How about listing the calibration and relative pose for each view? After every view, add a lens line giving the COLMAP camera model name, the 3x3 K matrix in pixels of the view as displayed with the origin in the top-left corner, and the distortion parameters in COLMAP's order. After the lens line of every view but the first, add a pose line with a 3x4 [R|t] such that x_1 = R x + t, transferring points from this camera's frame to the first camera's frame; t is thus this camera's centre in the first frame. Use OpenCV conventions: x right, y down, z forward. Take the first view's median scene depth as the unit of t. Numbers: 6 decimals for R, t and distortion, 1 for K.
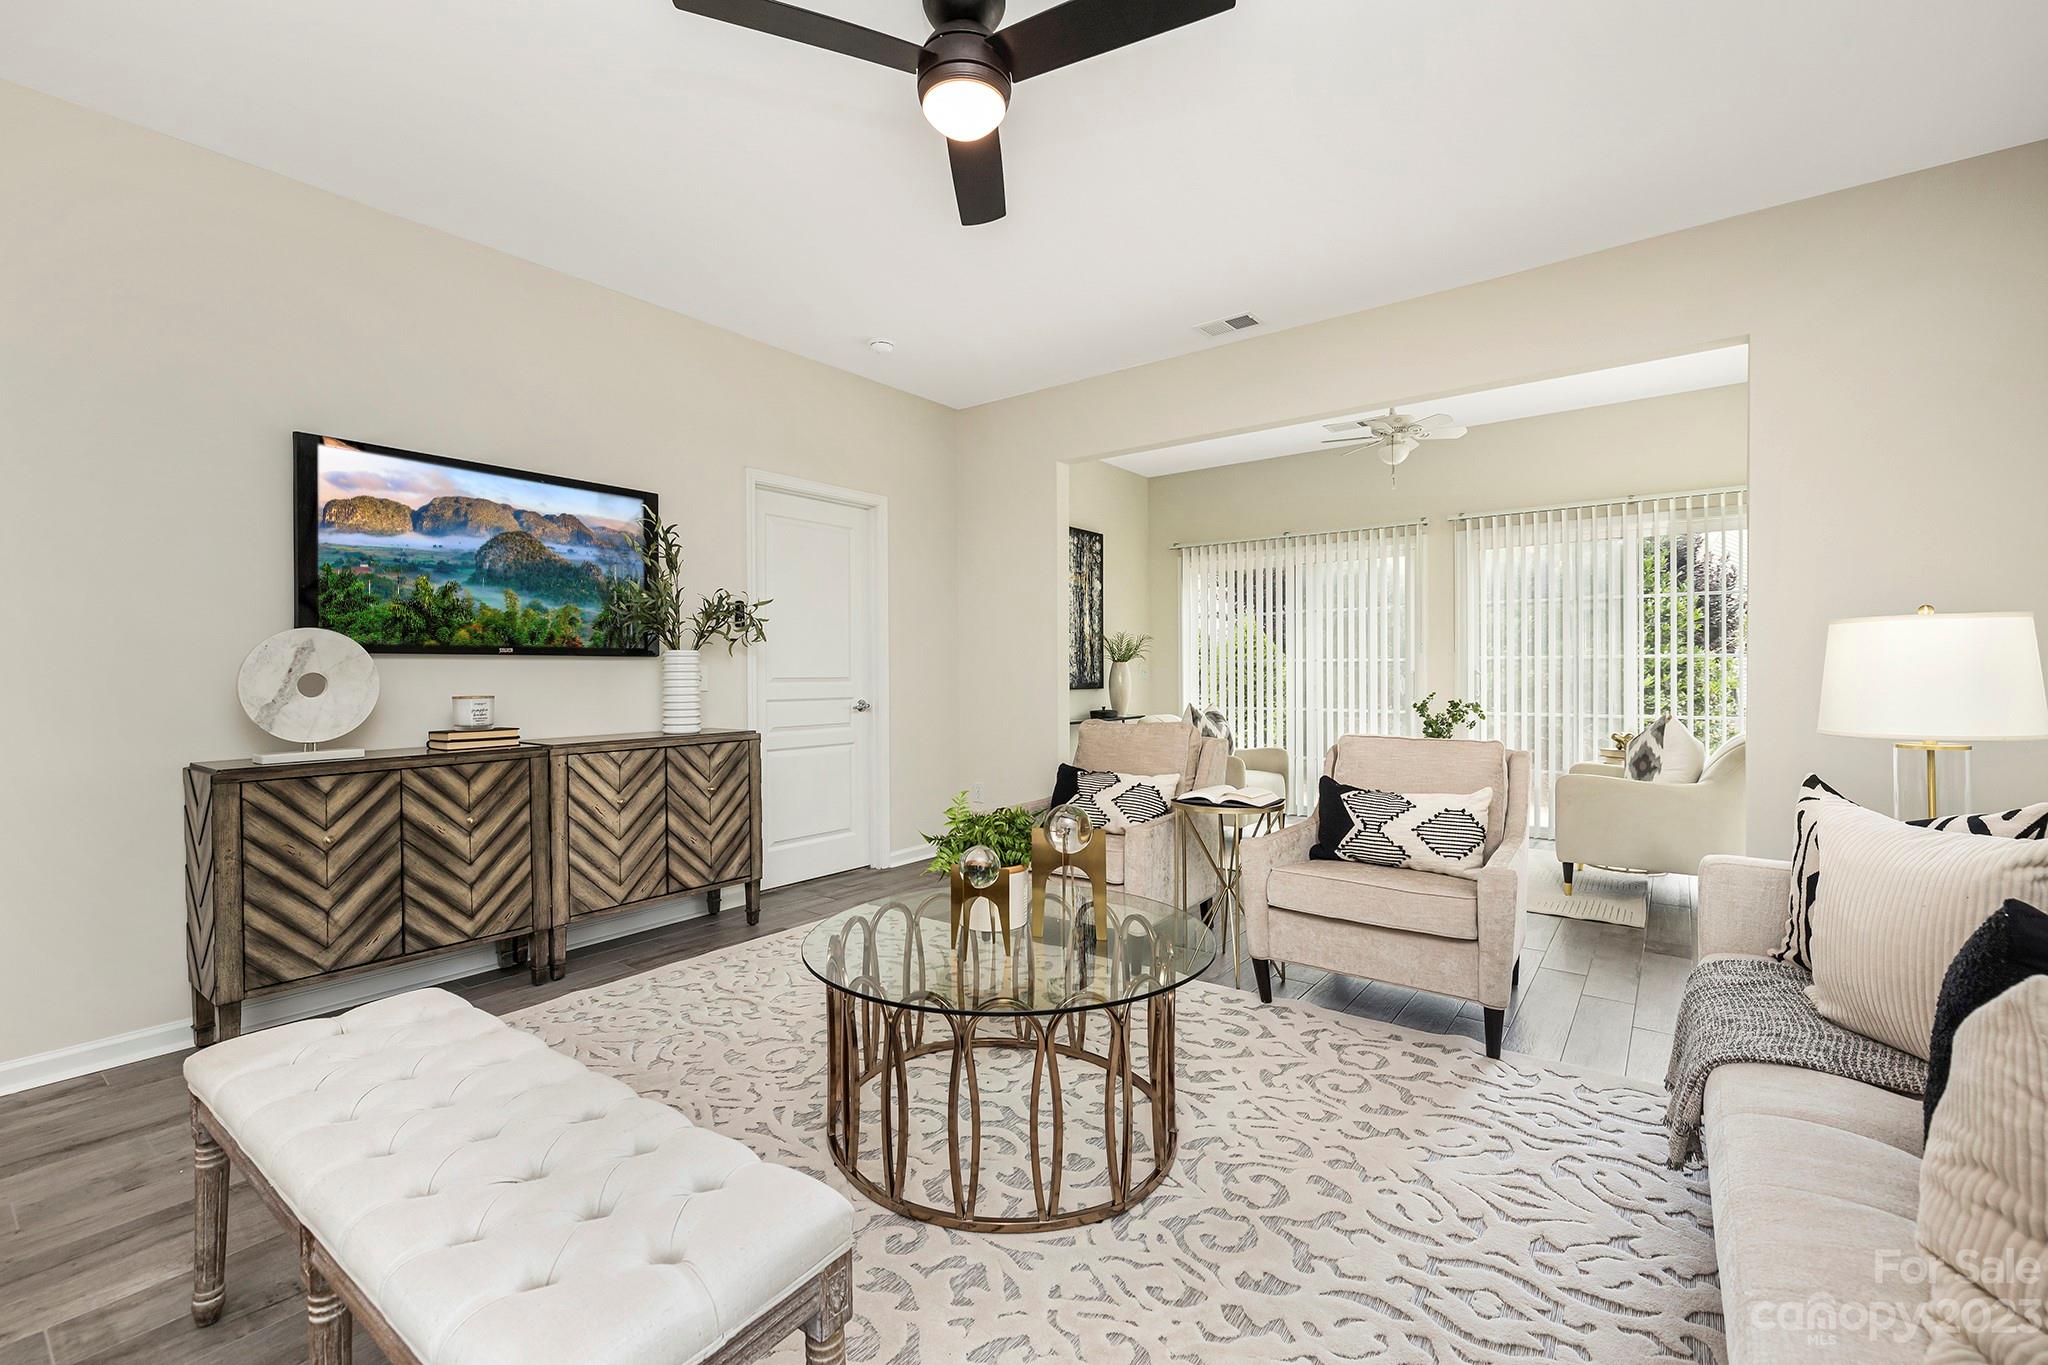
lens RADIAL K [[876.8, 0, 1004.5], [0, 876.8, 681.3], [0, 0, 1]] dist [0.002721, 0.000693]
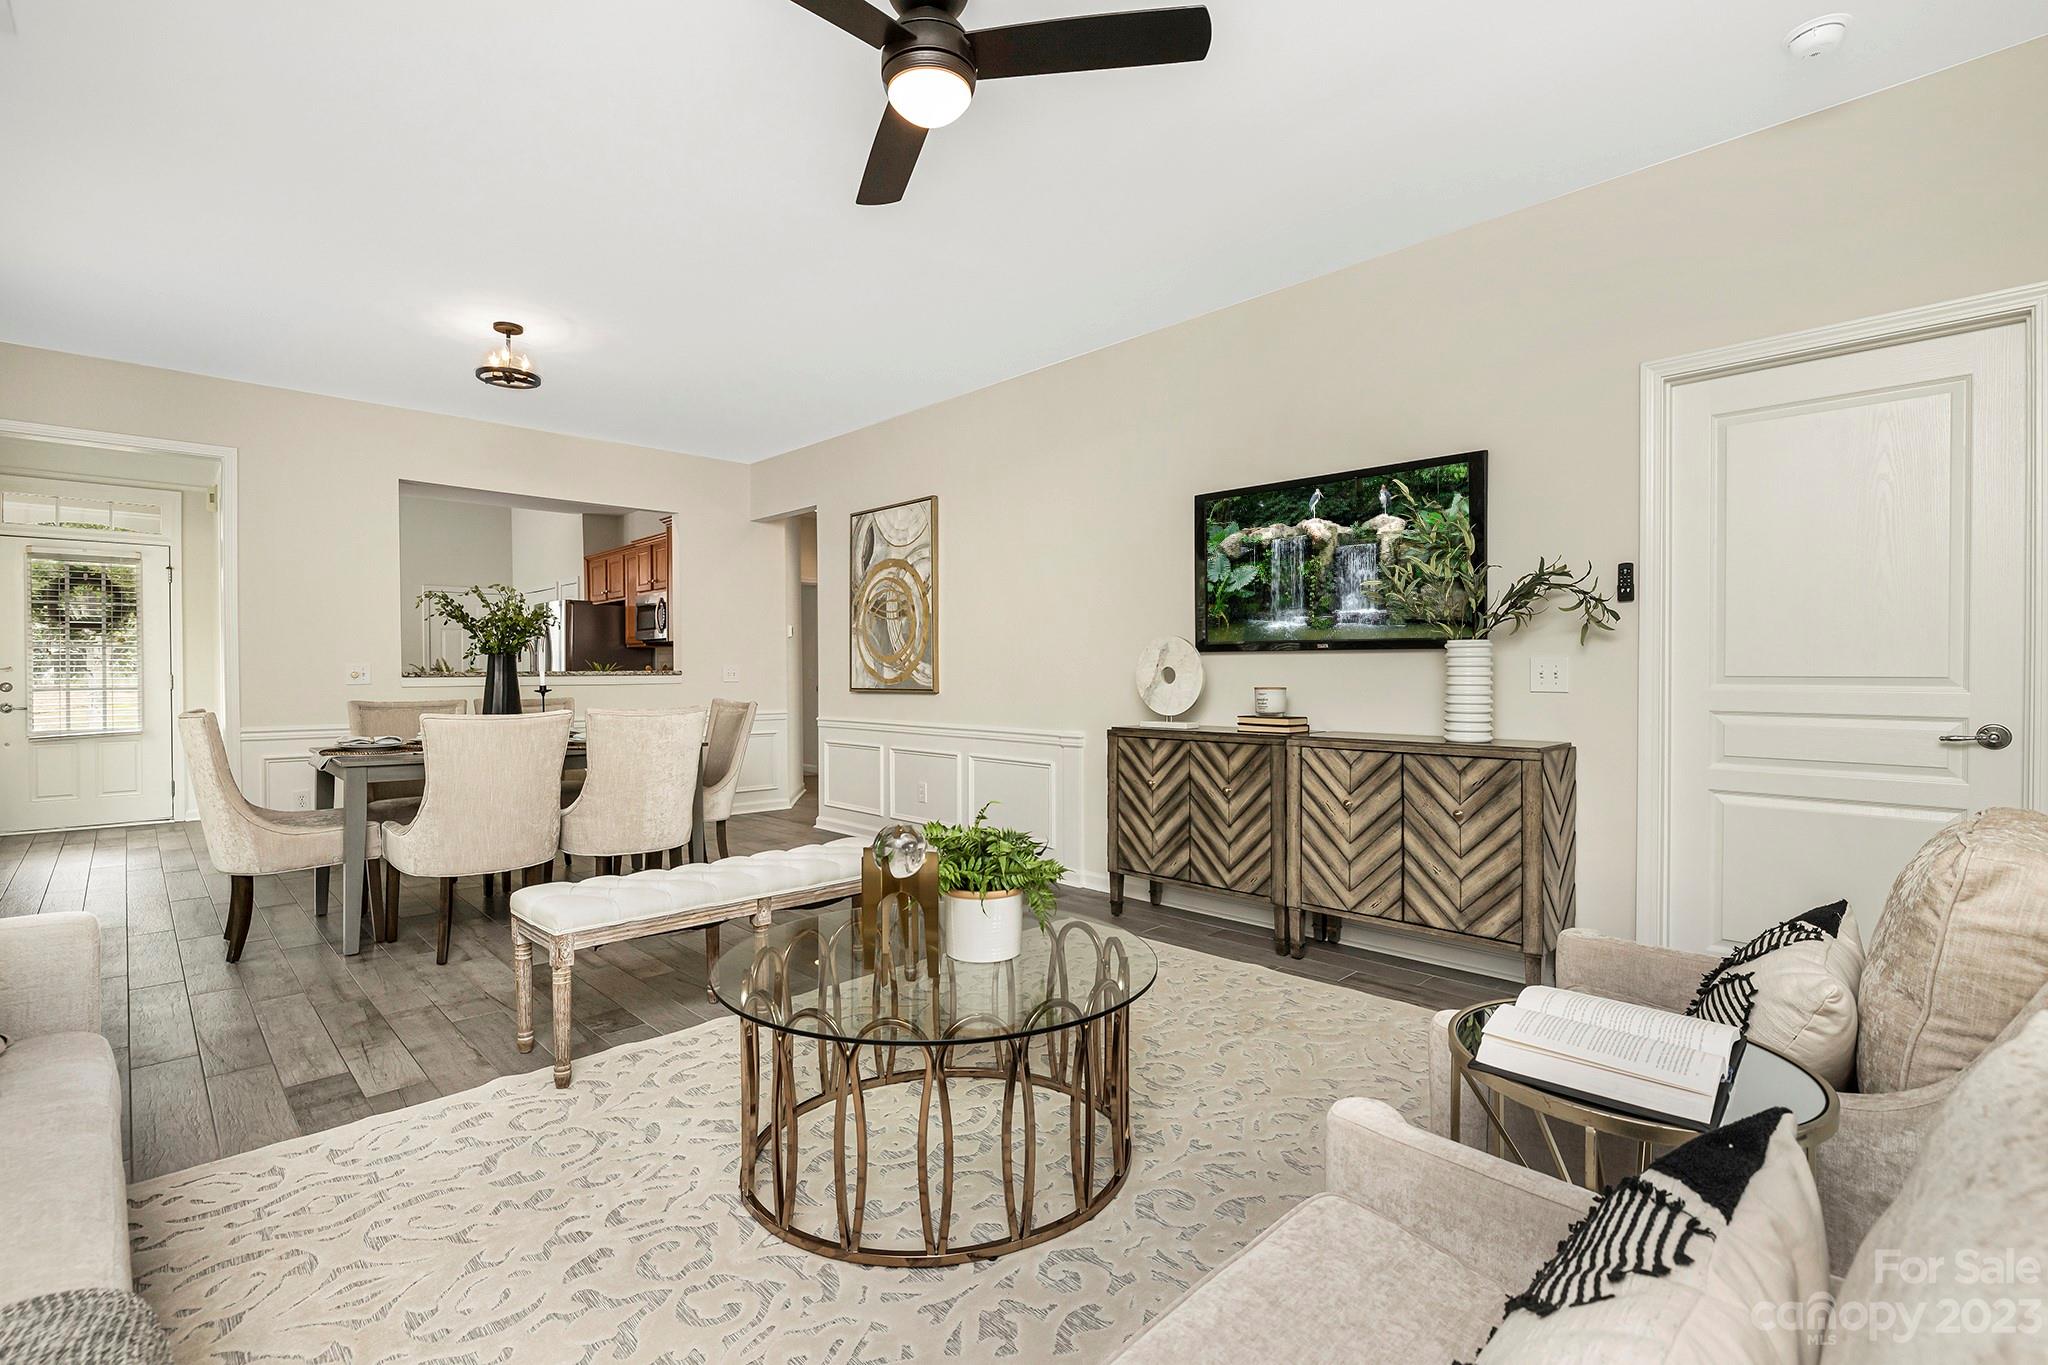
lens RADIAL K [[945.1, 0, 1009.9], [0, 945.1, 681.8], [0, 0, 1]] dist [-0.001234, 0.000128]
pose [[-0.156366, 0.020924, -0.987478, 0.660874], [-0.006019, 0.999737, 0.022137, -0.015443], [0.987681, 0.009405, -0.156199, 0.838831]]
